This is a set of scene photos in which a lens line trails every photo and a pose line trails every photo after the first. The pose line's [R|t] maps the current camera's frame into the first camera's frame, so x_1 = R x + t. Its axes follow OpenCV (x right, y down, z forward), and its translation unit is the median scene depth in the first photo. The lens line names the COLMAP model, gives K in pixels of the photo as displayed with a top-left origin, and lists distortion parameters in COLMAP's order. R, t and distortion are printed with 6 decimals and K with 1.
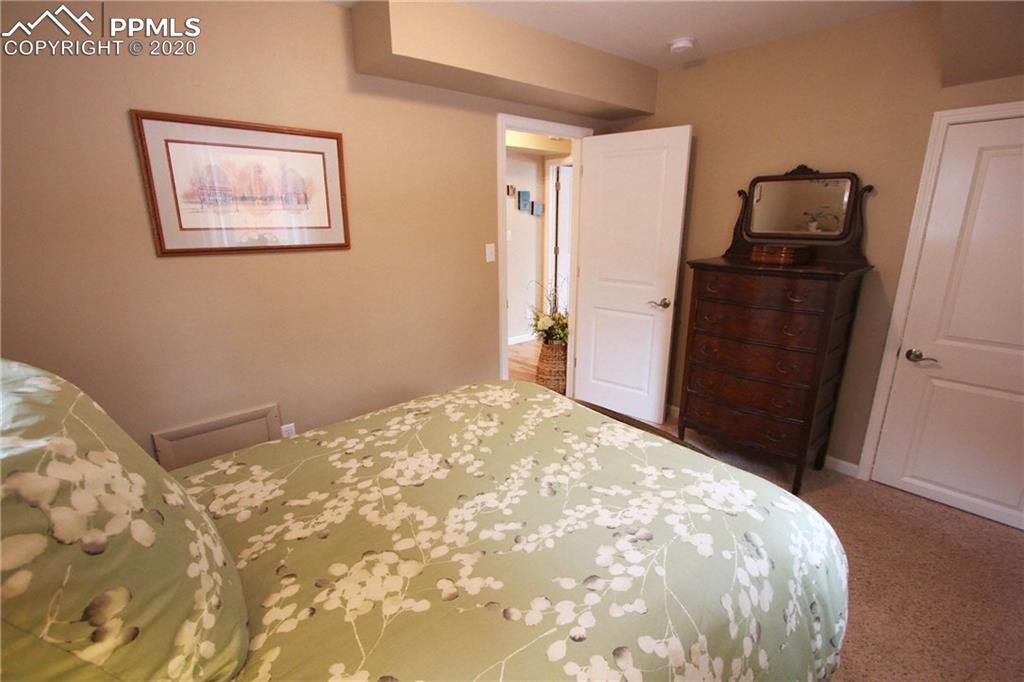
lens RADIAL K [[472.4, 0, 512.0], [0, 472.4, 341.0], [0, 0, 1]] dist [-0.017864, 0.000087]
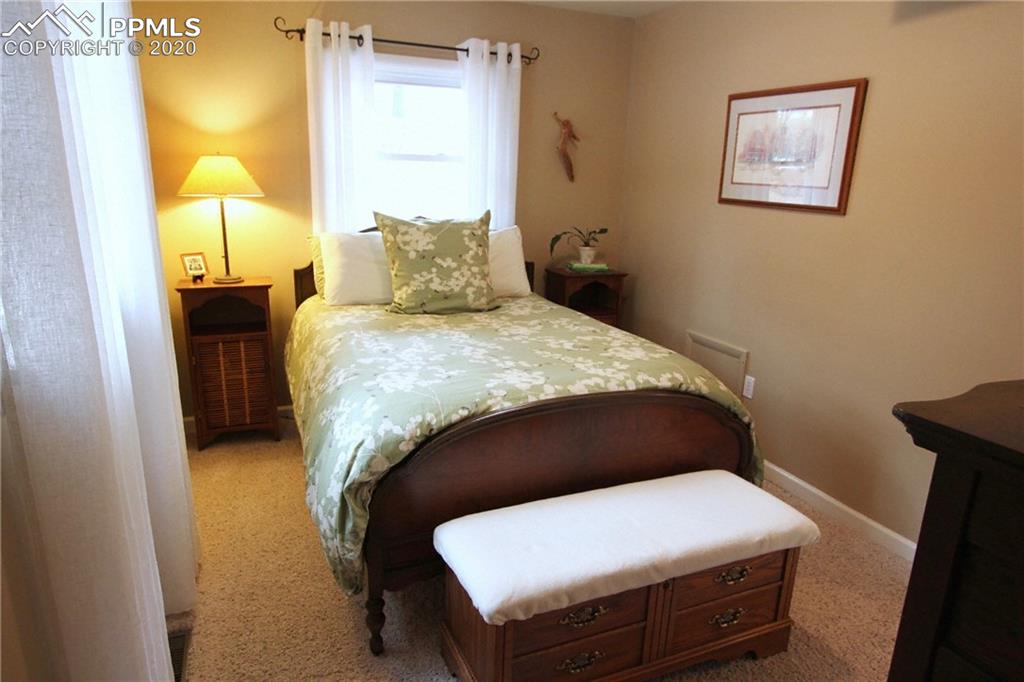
lens RADIAL K [[645.9, 0, 512.0], [0, 645.9, 341.0], [0, 0, 1]] dist [-0.030700, 0.000981]
pose [[-0.318475, 0.231039, -0.919345, 1.491903], [-0.270028, 0.907550, 0.321617, -0.316236], [0.908658, 0.350675, -0.226645, 1.273337]]
